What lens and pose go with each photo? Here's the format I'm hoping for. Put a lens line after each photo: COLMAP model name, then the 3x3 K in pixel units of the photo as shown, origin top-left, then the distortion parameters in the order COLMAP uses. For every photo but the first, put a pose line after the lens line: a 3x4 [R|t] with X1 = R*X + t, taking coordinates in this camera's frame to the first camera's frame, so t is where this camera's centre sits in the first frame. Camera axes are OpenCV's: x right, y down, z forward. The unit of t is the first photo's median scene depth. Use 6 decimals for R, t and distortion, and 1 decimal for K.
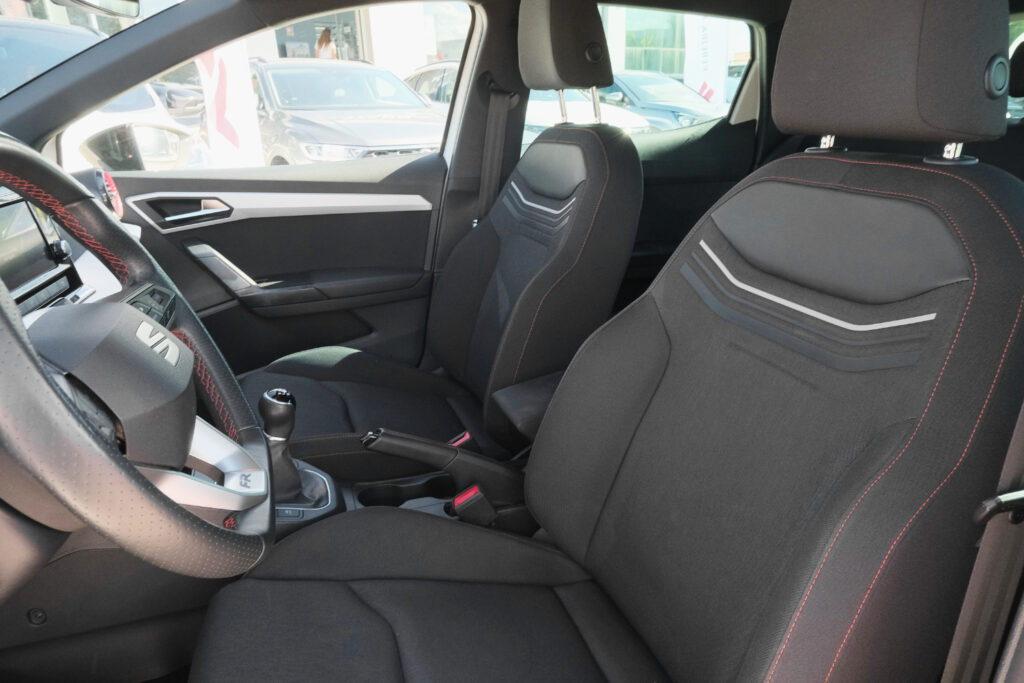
lens RADIAL K [[654.7, 0, 516.7], [0, 654.7, 350.2], [0, 0, 1]] dist [-0.006407, 0.006716]
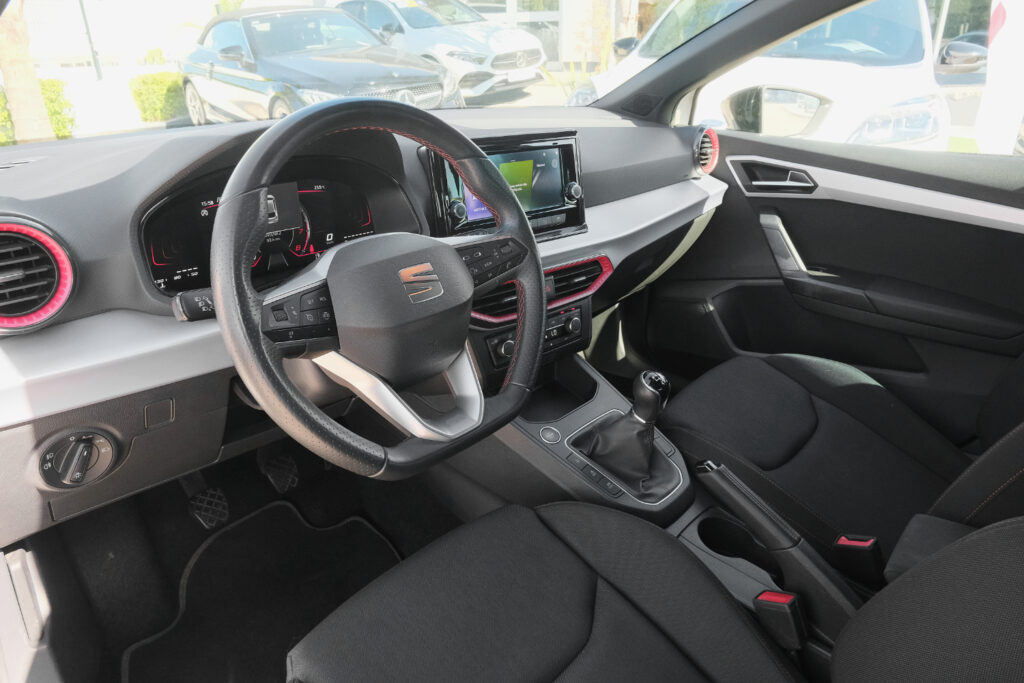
lens RADIAL K [[654.7, 0, 516.6], [0, 654.7, 349.1], [0, 0, 1]] dist [-0.006407, 0.006716]
pose [[0.446962, 0.395166, -0.802539, 0.205292], [-0.339617, 0.904930, 0.256439, -0.099985], [0.827578, 0.157938, 0.538675, 0.188817]]
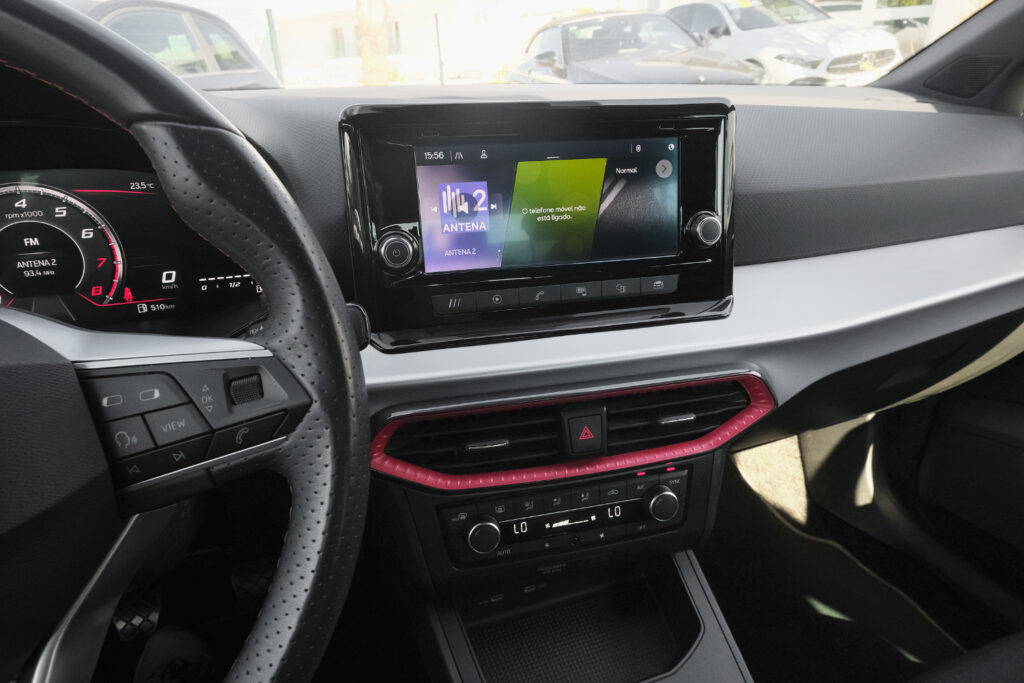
lens RADIAL K [[654.7, 0, 518.8], [0, 654.7, 350.1], [0, 0, 1]] dist [-0.006407, 0.006716]
pose [[-0.003459, 0.421524, -0.906810, -0.074367], [-0.350878, 0.848649, 0.395827, -0.140664], [0.936415, 0.319549, 0.144968, 0.476824]]
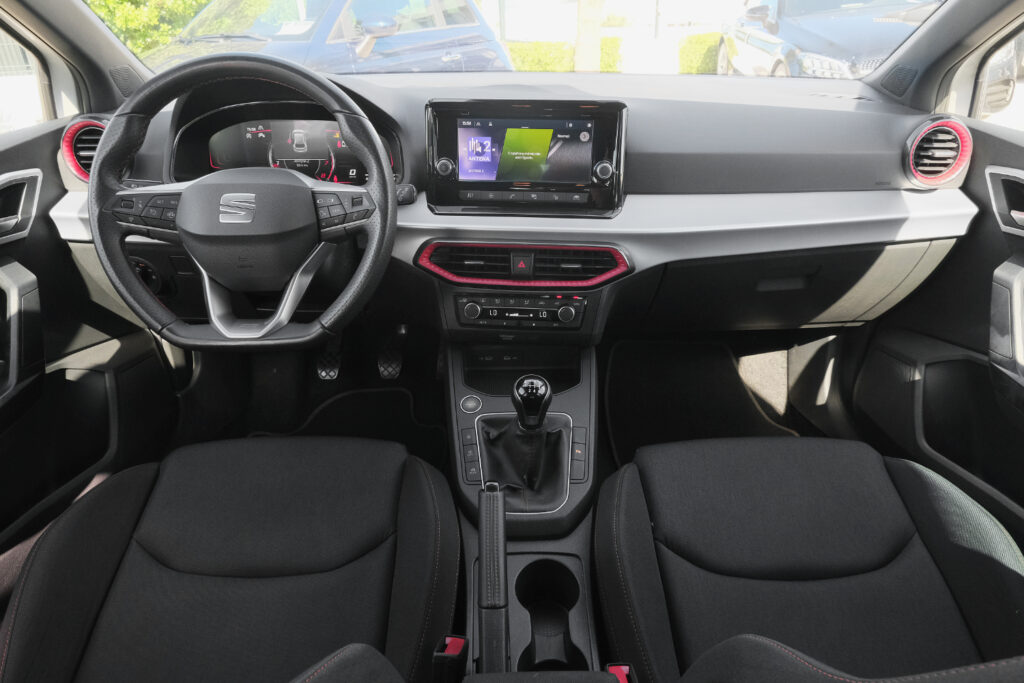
lens RADIAL K [[654.7, 0, 520.6], [0, 654.7, 349.2], [0, 0, 1]] dist [-0.006407, 0.006716]
pose [[-0.316480, 0.458831, -0.830250, 0.228514], [-0.333348, 0.765623, 0.550183, -0.282970], [0.888099, 0.450884, -0.089354, 0.656975]]
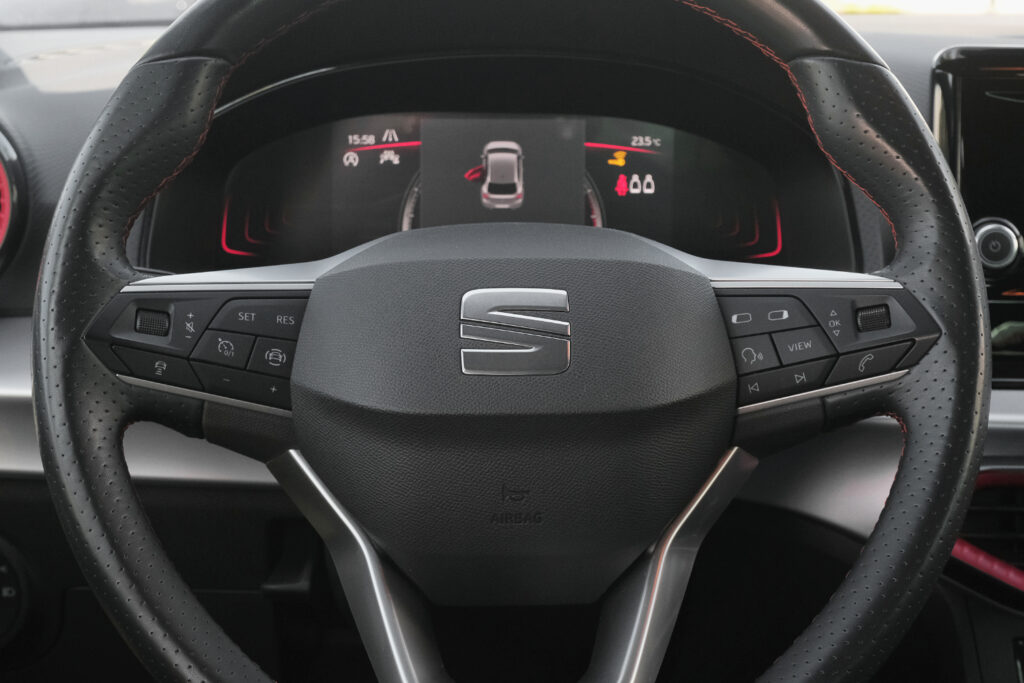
lens RADIAL K [[2102.5, 0, 510.1], [0, 2102.5, 341.8], [0, 0, 1]] dist [-0.143886, 0.000000]
pose [[-0.326342, 0.202843, -0.923231, 0.306355], [-0.333348, 0.889257, 0.313210, -0.170837], [0.884523, 0.409970, -0.222585, 0.477430]]
